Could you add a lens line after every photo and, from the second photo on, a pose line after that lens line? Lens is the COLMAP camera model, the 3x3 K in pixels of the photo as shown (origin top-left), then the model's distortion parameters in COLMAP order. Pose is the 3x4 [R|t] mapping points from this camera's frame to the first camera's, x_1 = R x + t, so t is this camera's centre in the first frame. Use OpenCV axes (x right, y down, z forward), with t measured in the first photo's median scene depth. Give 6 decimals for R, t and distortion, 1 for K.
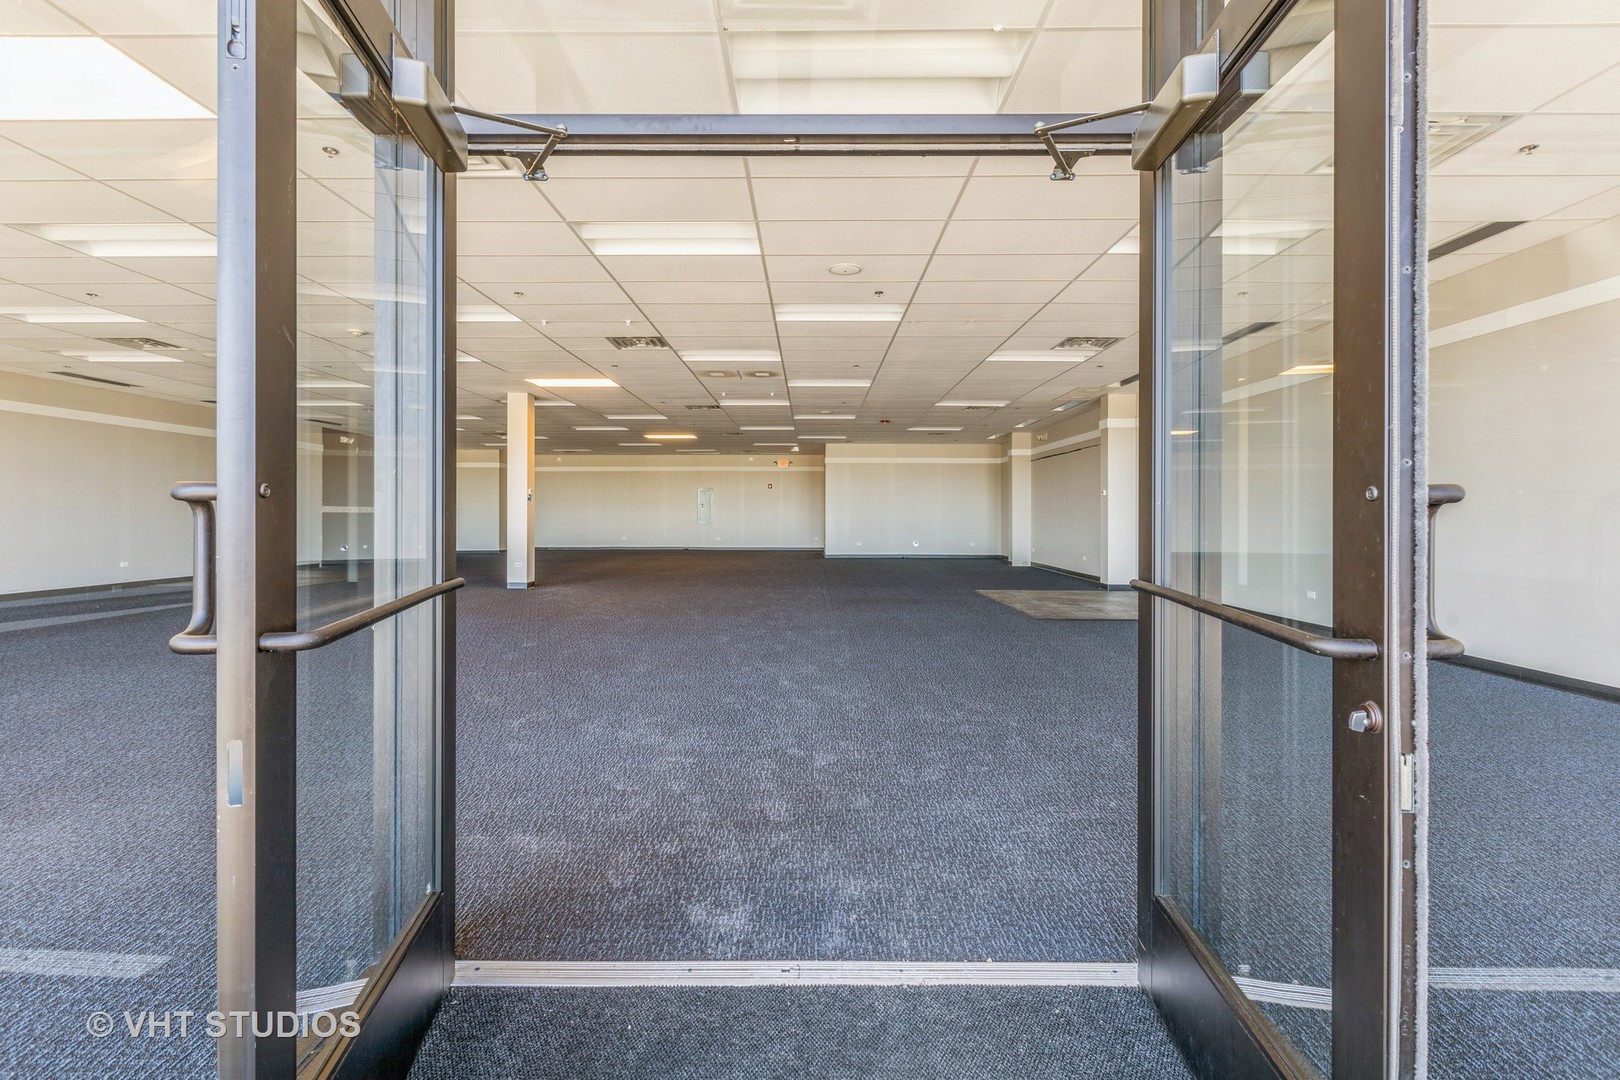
lens RADIAL K [[737.7, 0, 797.2], [0, 737.7, 543.9], [0, 0, 1]] dist [-0.002549, 0.001364]
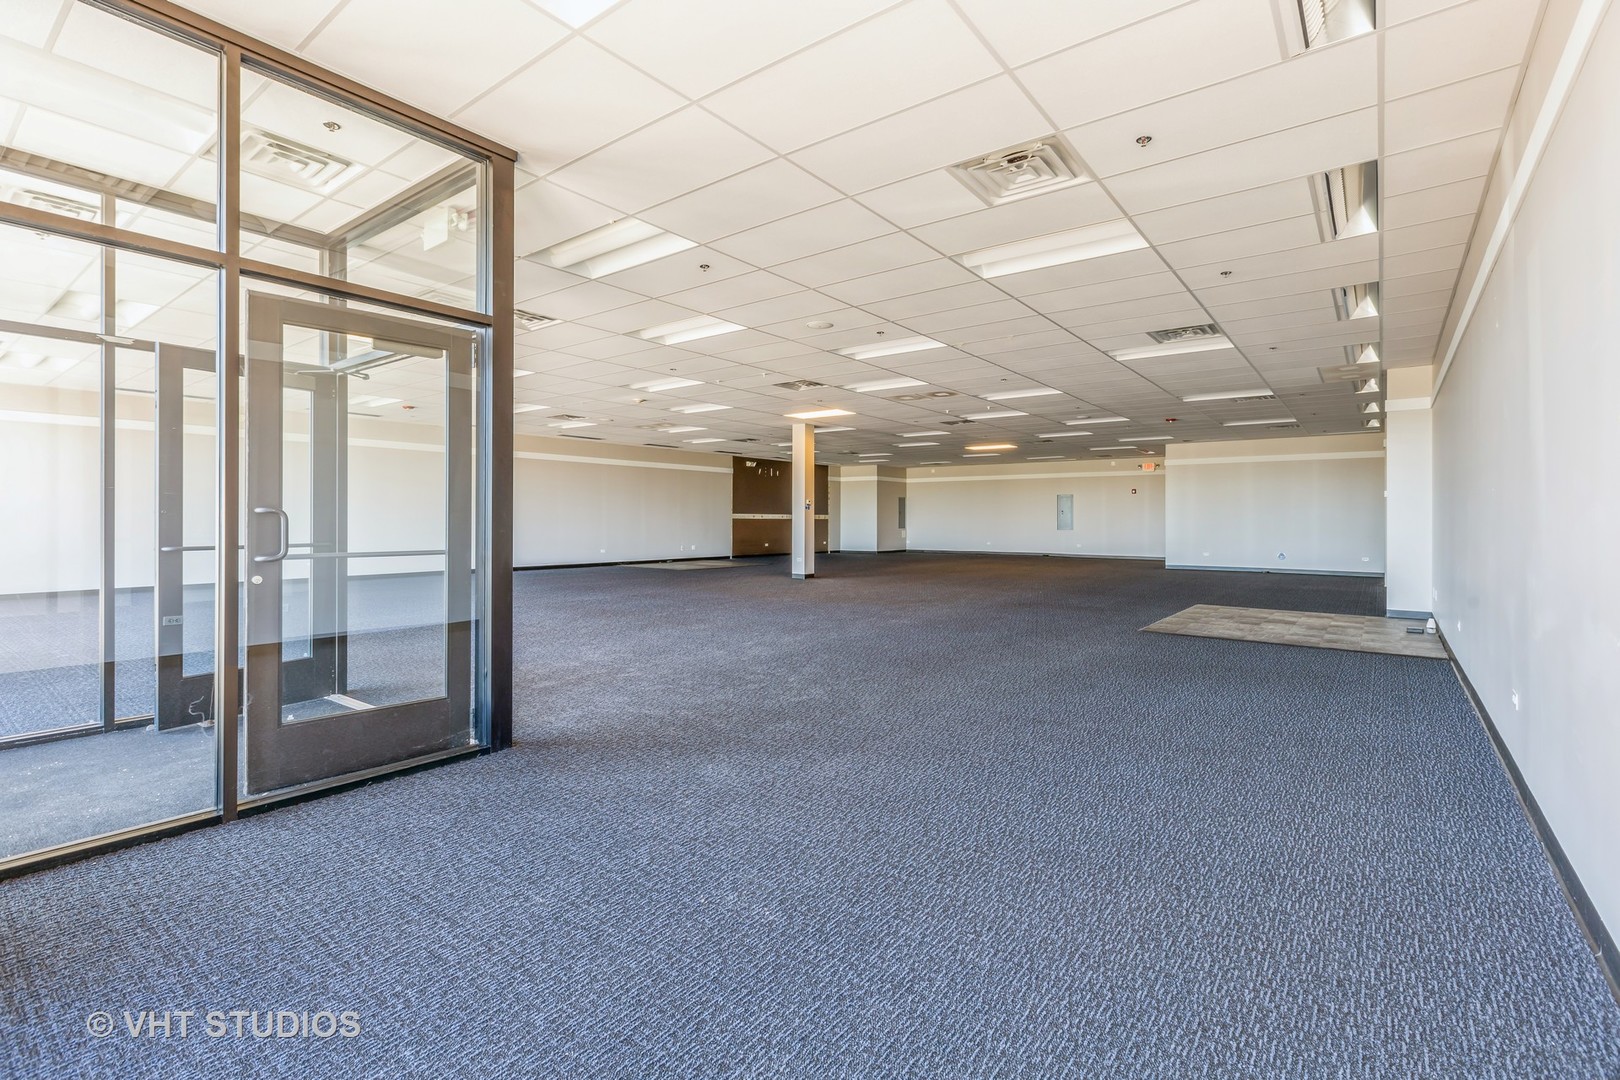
lens RADIAL K [[737.7, 0, 799.7], [0, 737.7, 534.5], [0, 0, 1]] dist [-0.002549, 0.001364]
pose [[0.797566, 0.013379, -0.603083, 0.368640], [-0.027086, 0.999540, -0.013647, 0.002448], [0.602623, 0.027220, 0.797561, -0.011429]]
